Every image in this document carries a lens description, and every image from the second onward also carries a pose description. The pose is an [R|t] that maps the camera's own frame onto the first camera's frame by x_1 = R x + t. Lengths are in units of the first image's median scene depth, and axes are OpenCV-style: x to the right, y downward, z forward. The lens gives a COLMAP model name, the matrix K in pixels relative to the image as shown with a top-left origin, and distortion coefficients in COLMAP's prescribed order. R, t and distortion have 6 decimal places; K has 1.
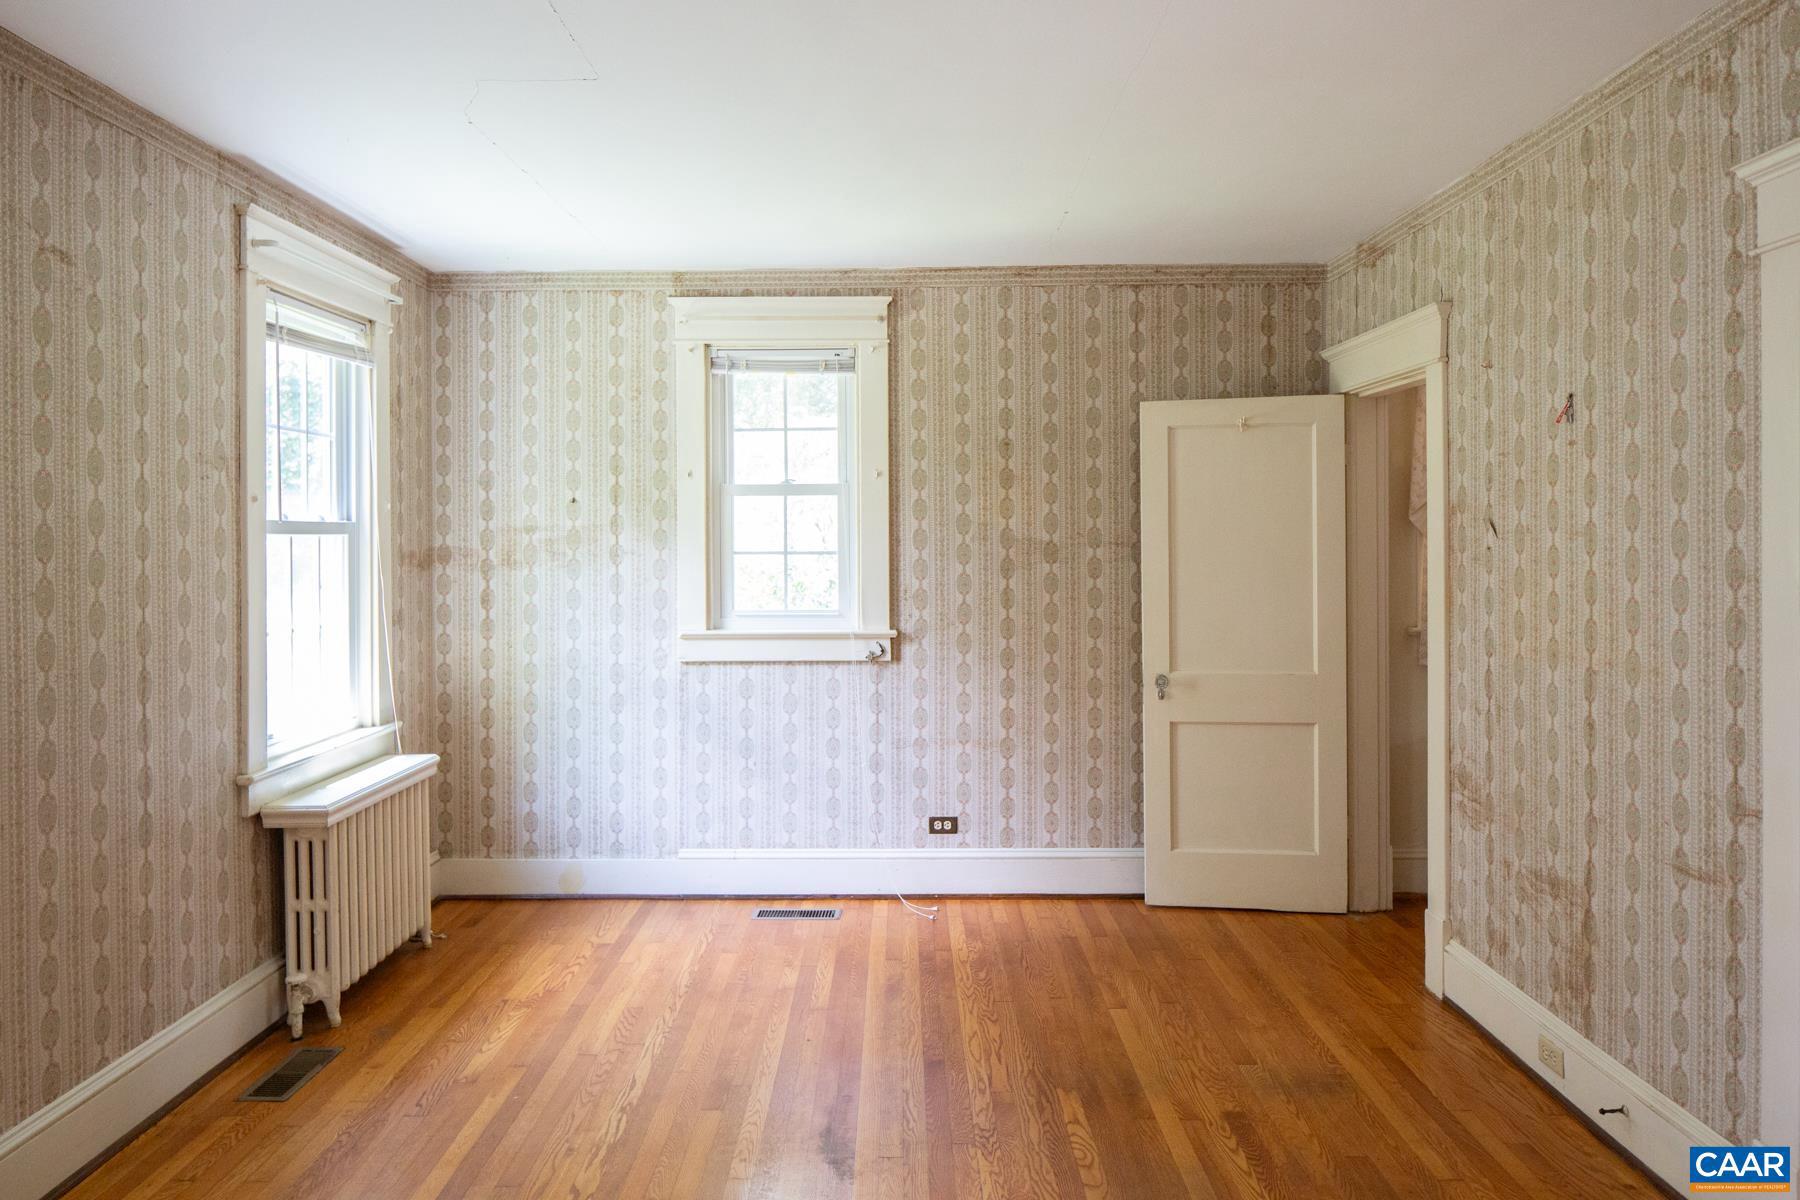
lens RADIAL K [[1235.5, 0, 891.7], [0, 1235.5, 549.7], [0, 0, 1]] dist [-0.004530, -0.001163]
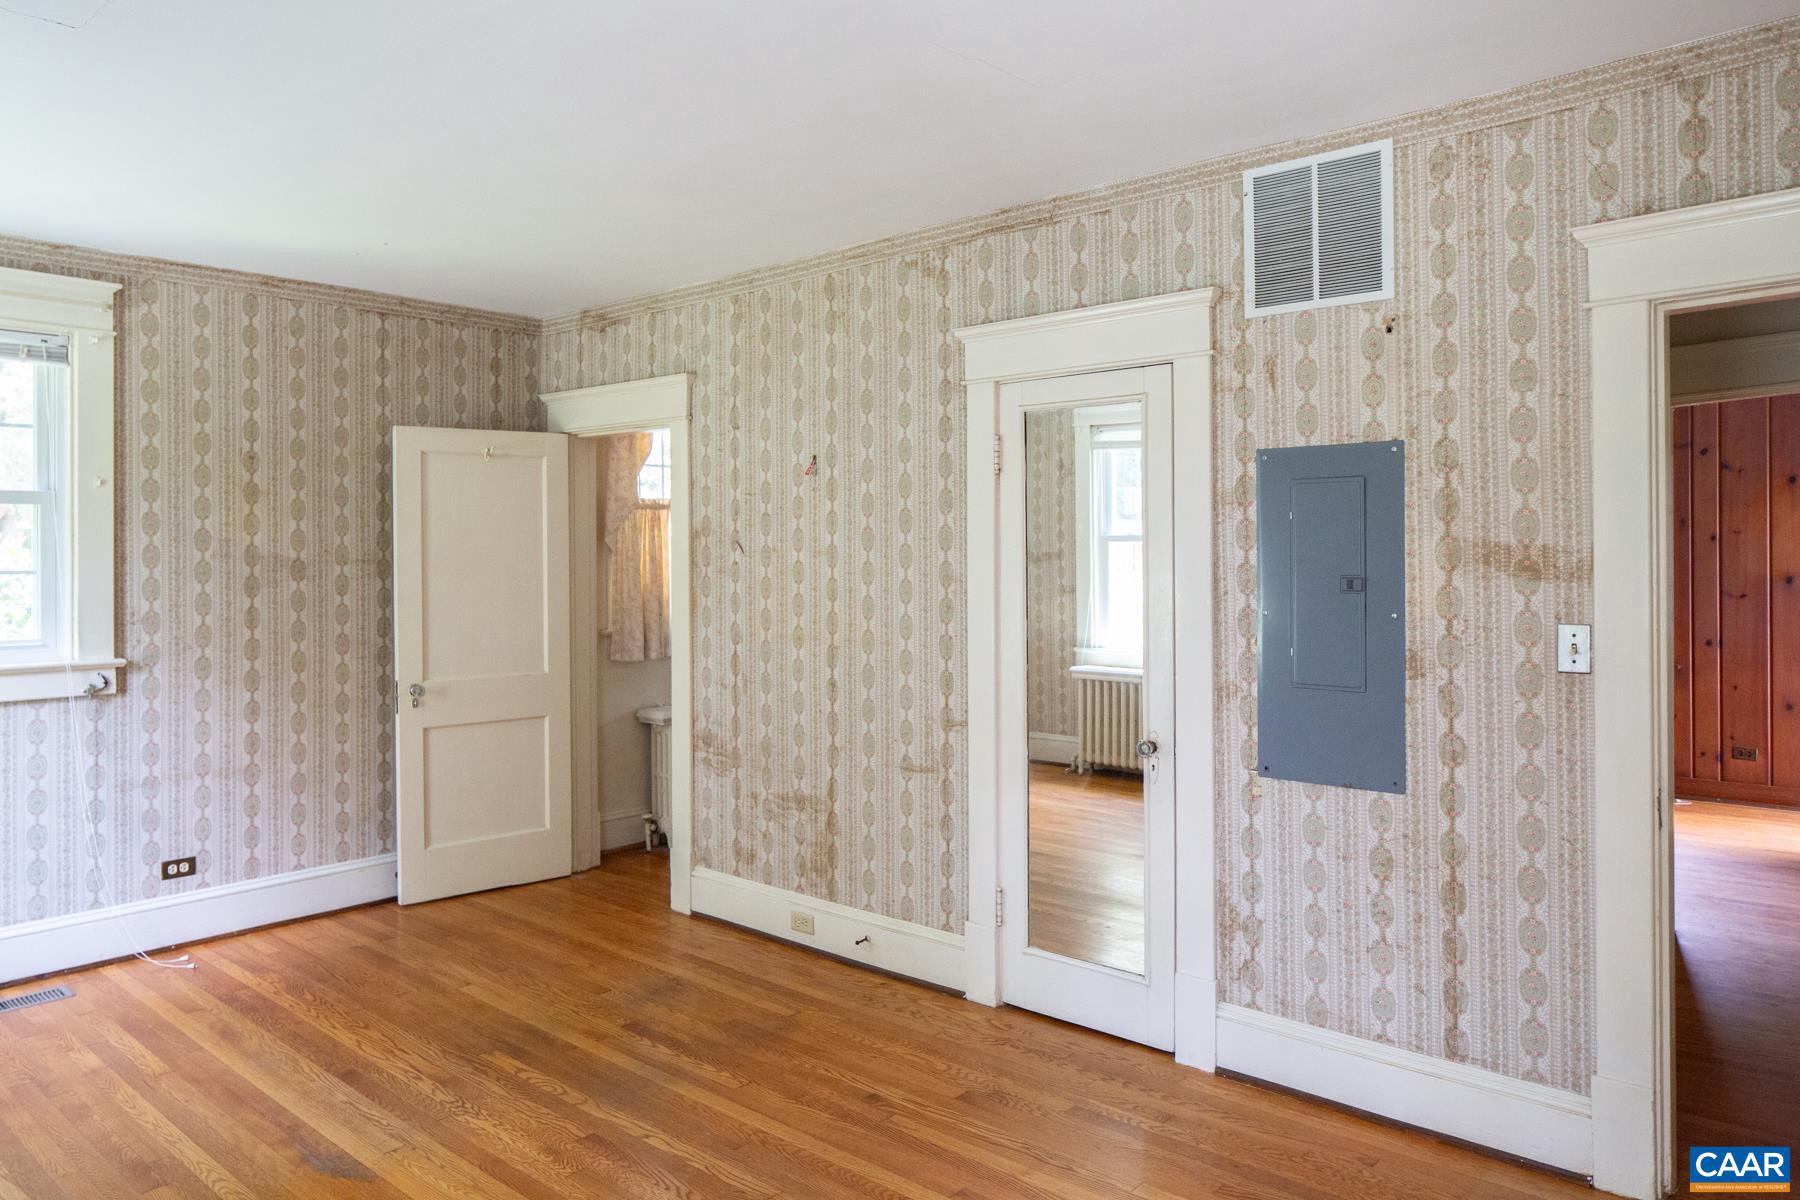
lens RADIAL K [[1235.5, 0, 891.7], [0, 1235.5, 549.7], [0, 0, 1]] dist [-0.004530, -0.001163]
pose [[0.648109, 0.005291, 0.761529, -0.324030], [0.006457, 0.999902, -0.012443, 0.001430], [-0.761520, 0.012982, 0.648011, 0.000452]]
